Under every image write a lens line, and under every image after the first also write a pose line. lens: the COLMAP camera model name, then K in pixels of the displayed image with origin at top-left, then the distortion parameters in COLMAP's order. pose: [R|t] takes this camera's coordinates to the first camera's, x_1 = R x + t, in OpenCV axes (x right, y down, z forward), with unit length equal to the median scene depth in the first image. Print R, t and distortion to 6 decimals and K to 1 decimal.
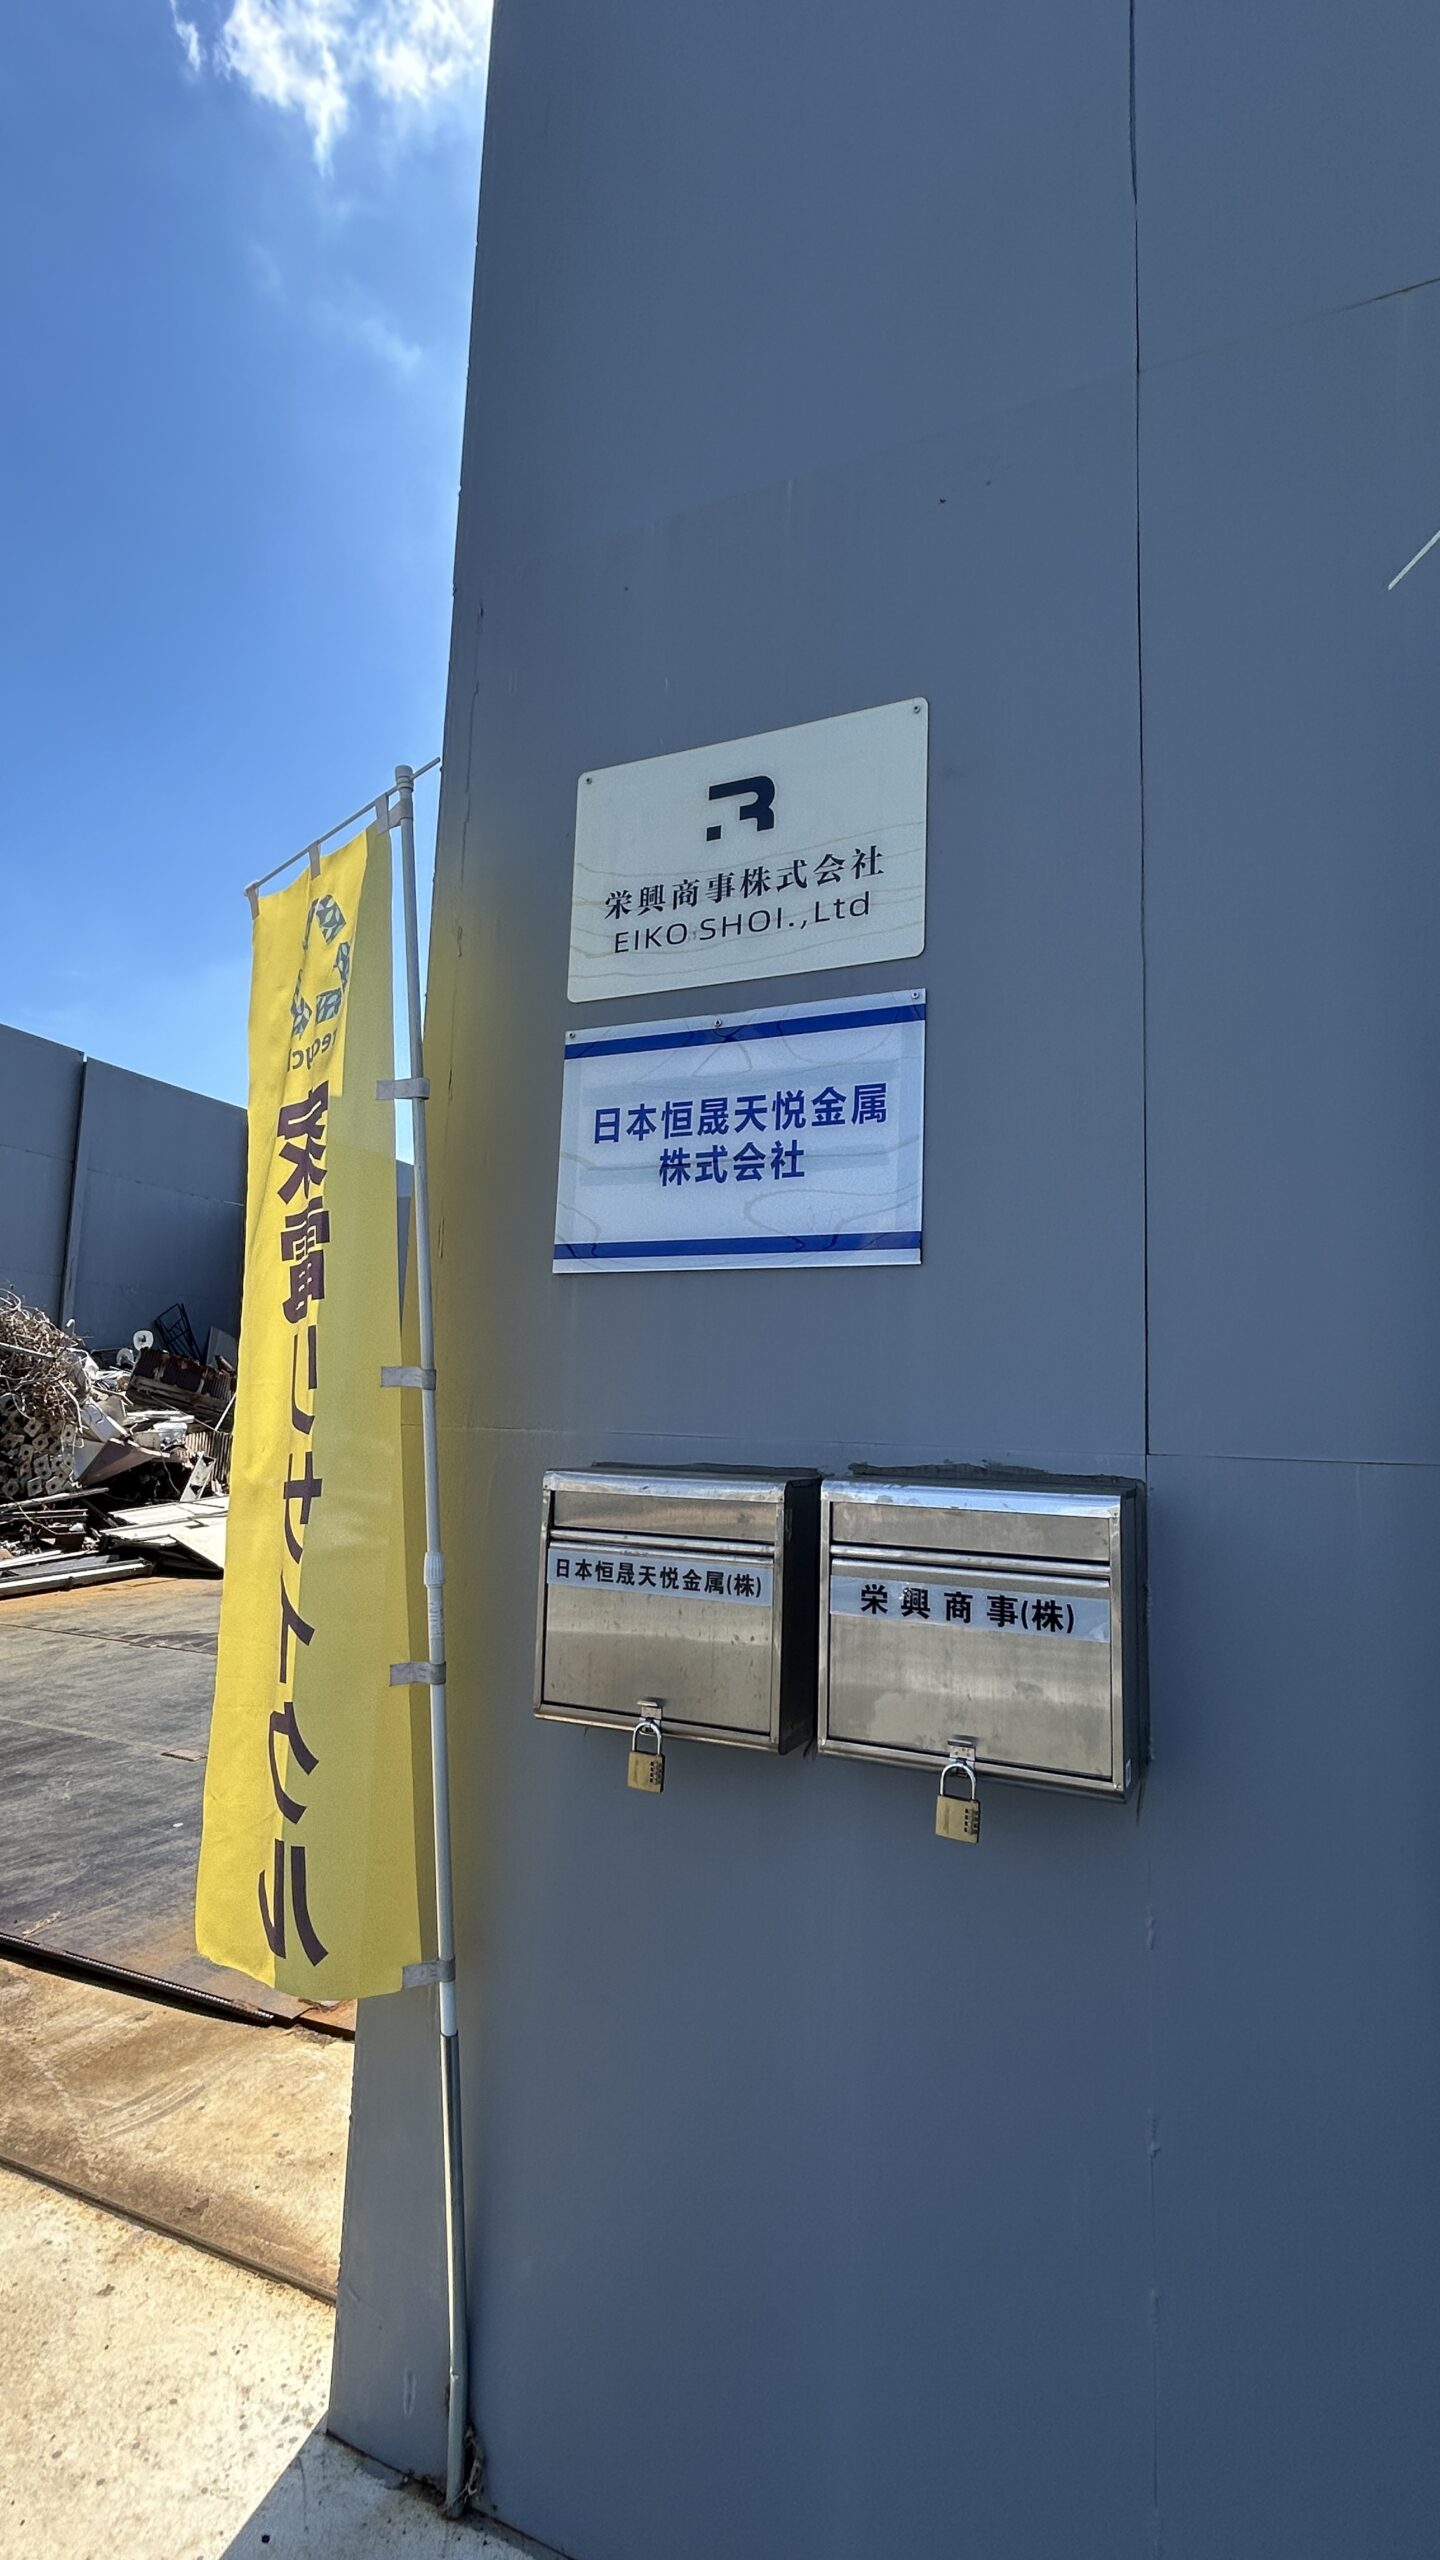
lens RADIAL K [[1198.4, 0, 720.0], [0, 1198.4, 1280.0], [0, 0, 1]] dist [-0.002214, -0.000069]
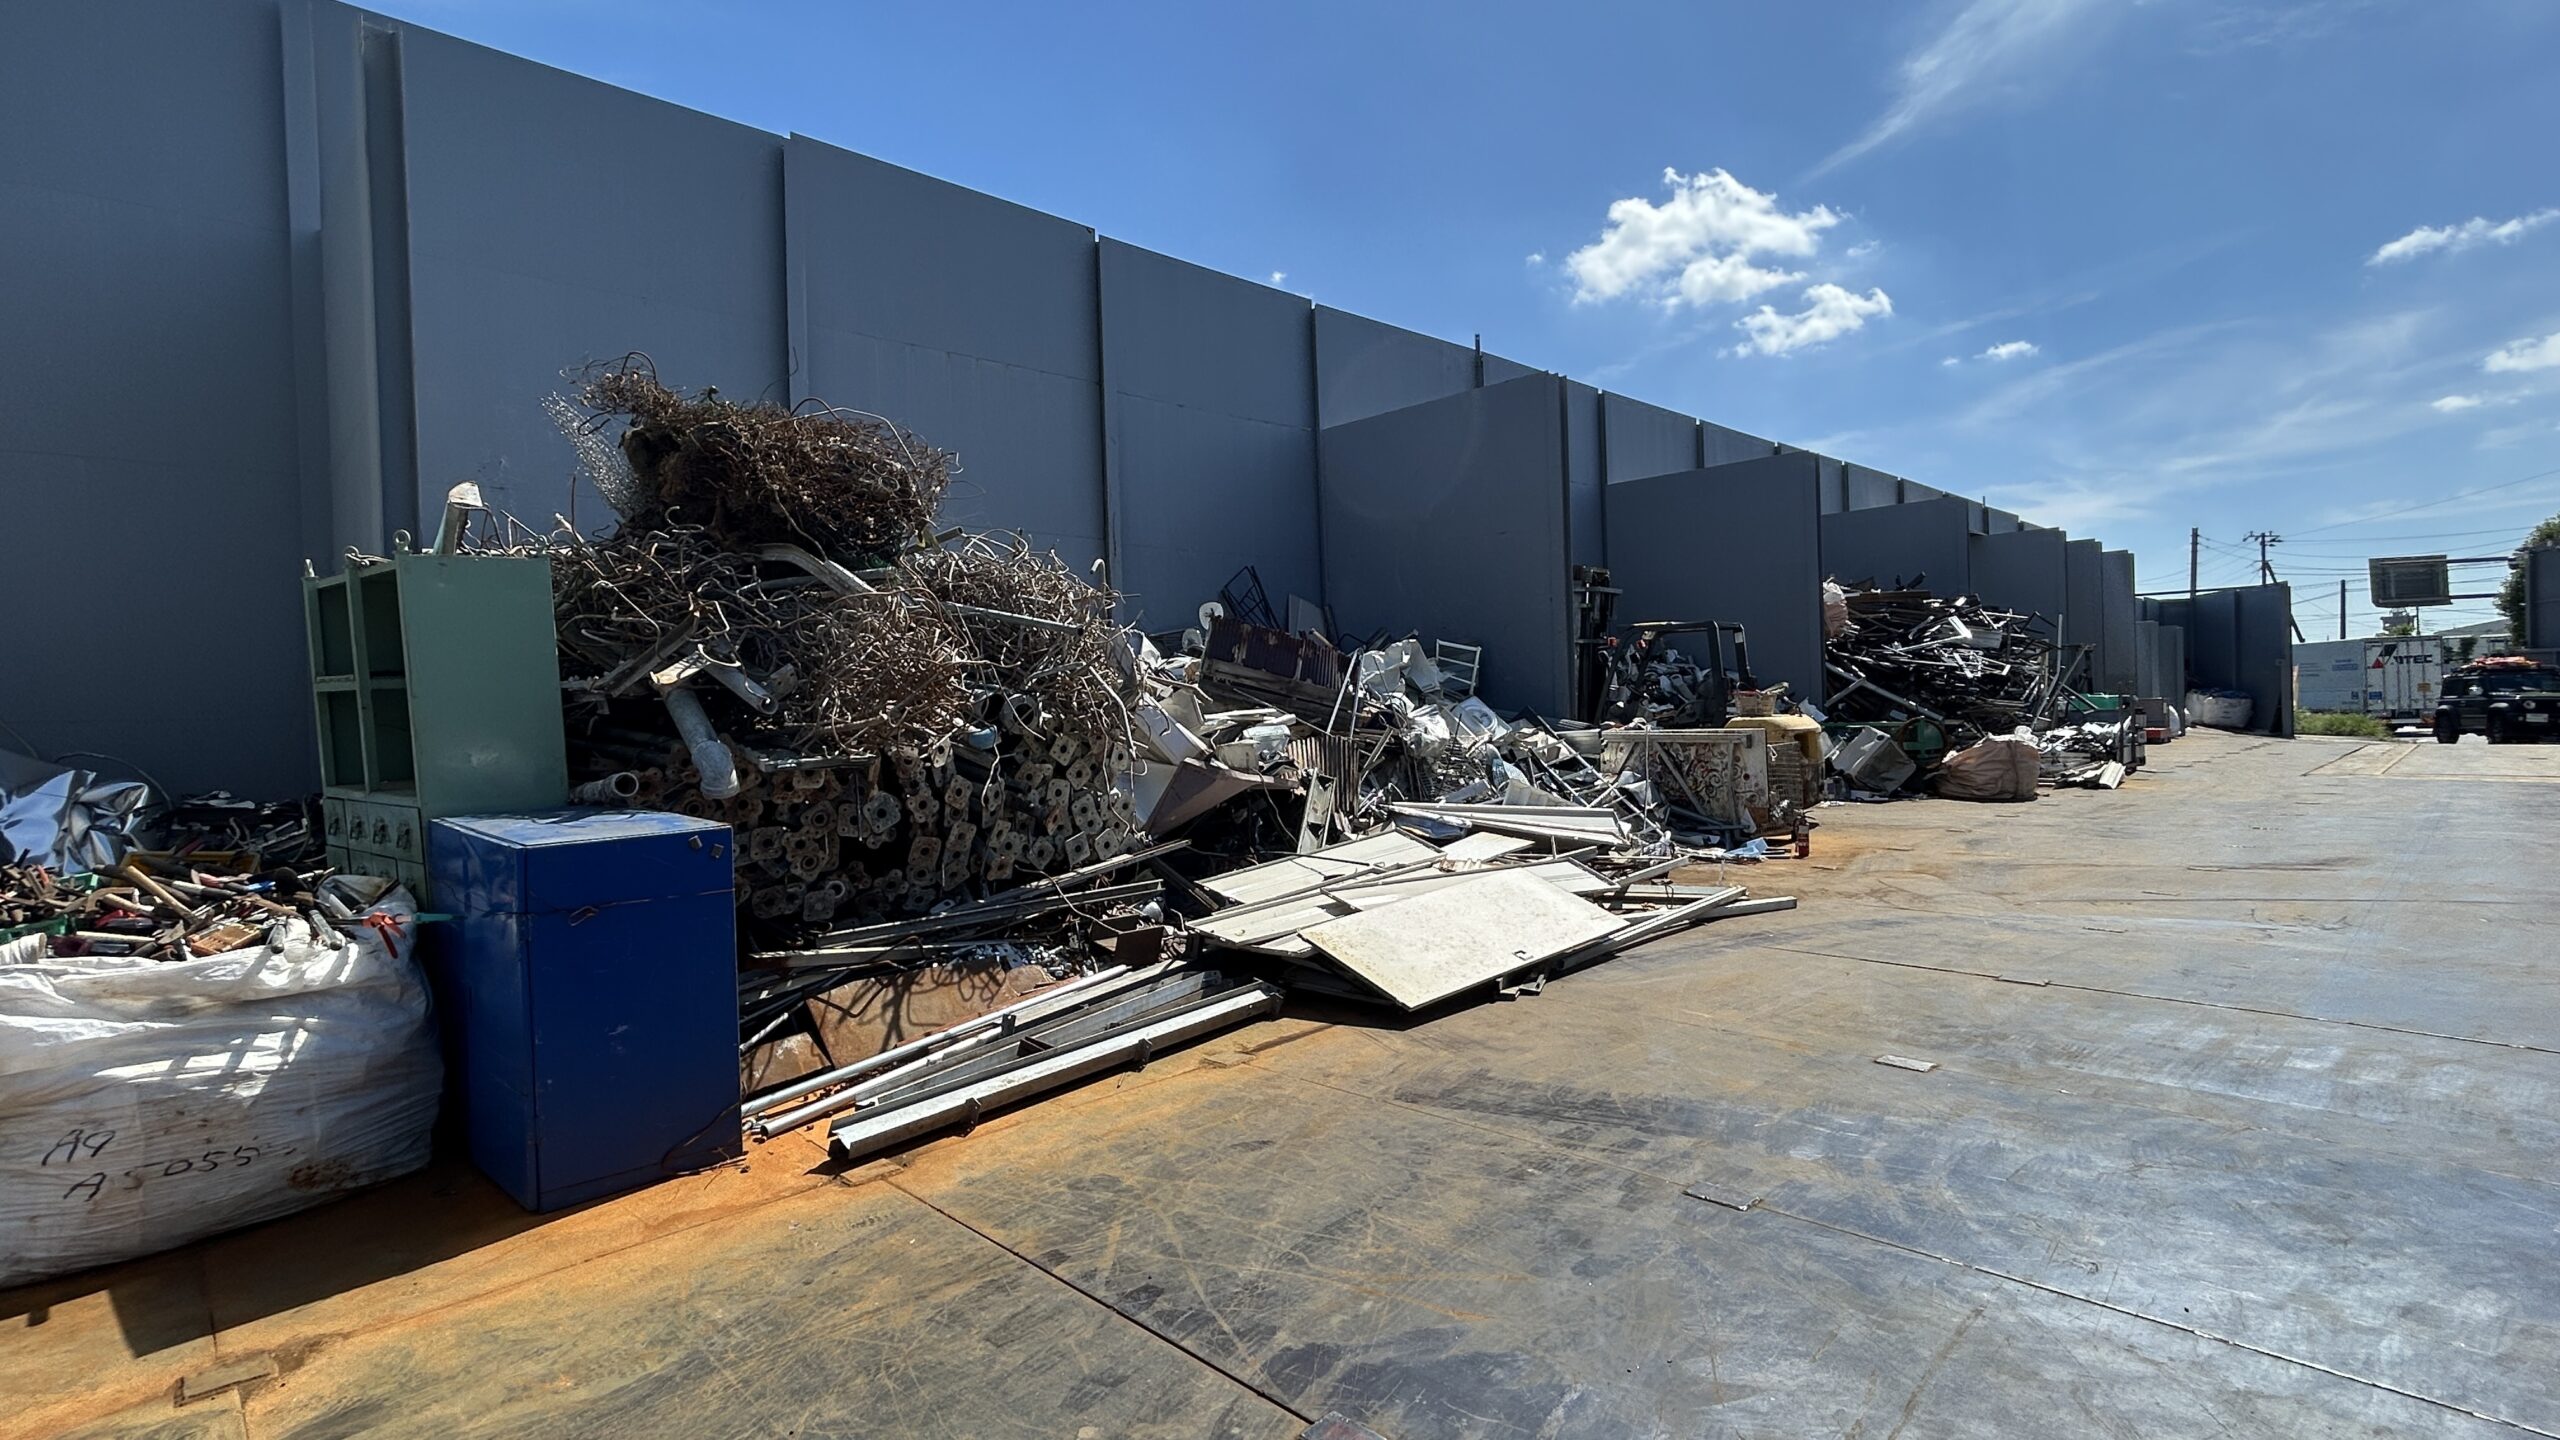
lens RADIAL K [[1198.4, 0, 1280.0], [0, 1198.4, 720.0], [0, 0, 1]] dist [-0.002214, -0.000069]
pose [[0.923020, -0.051854, -0.381241, -0.238399], [0.102548, 0.988189, 0.113870, 0.049973], [0.370834, -0.144199, 0.917436, 0.477041]]
